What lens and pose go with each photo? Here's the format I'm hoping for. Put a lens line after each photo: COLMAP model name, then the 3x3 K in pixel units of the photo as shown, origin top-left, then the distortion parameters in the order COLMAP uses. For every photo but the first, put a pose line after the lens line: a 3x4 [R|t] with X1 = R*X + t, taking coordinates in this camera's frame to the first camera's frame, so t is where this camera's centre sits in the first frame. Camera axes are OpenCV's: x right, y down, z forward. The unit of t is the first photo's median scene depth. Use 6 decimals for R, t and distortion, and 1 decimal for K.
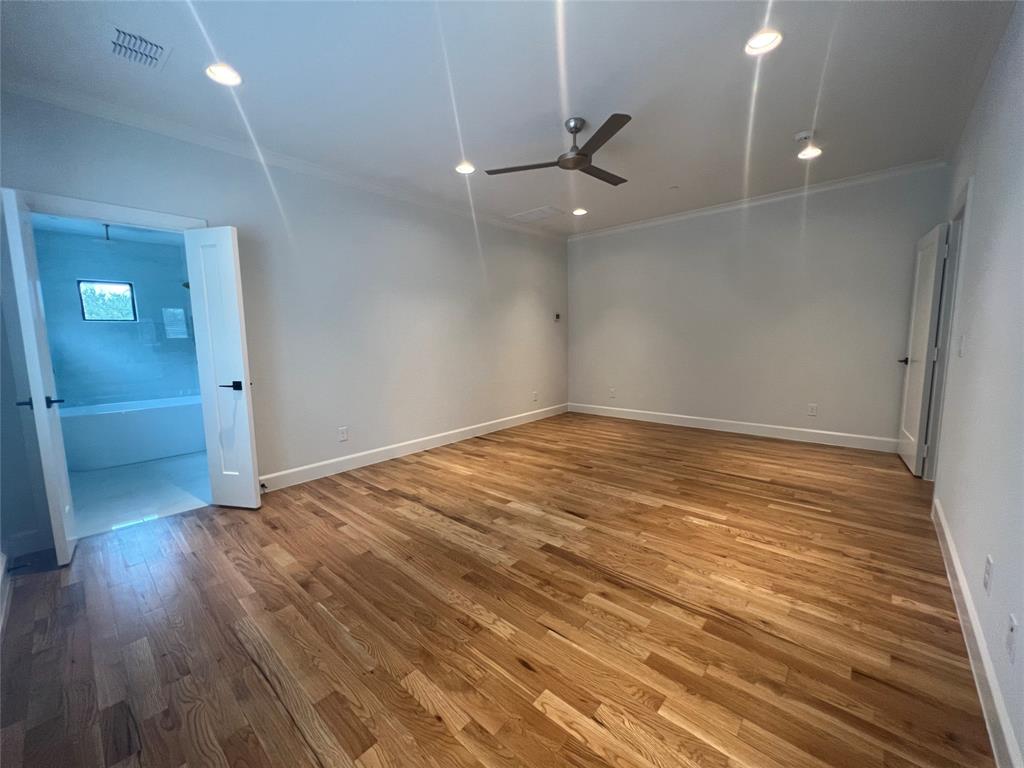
lens RADIAL K [[410.4, 0, 515.6], [0, 410.4, 385.1], [0, 0, 1]] dist [-0.003470, 0.000338]
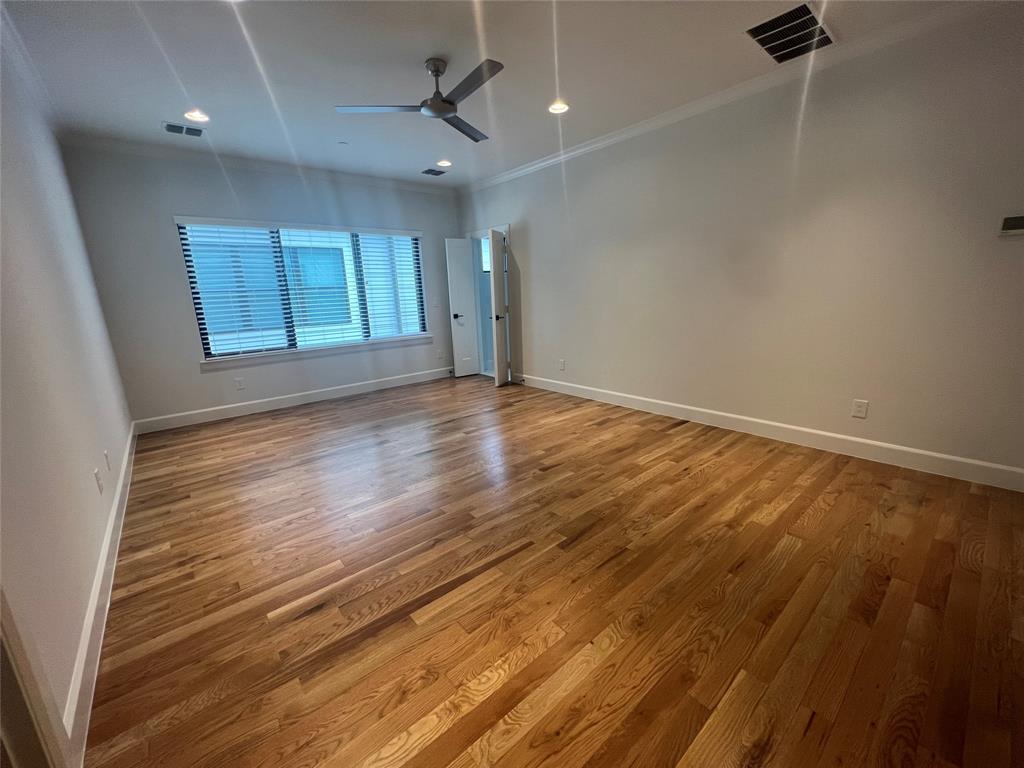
lens RADIAL K [[410.2, 0, 515.7], [0, 410.2, 382.3], [0, 0, 1]] dist [-0.000458, -0.000006]
pose [[-0.136013, 0.239115, -0.961418, 0.934891], [-0.078613, 0.964771, 0.251071, -0.155055], [0.987583, 0.109728, -0.112424, 1.067387]]
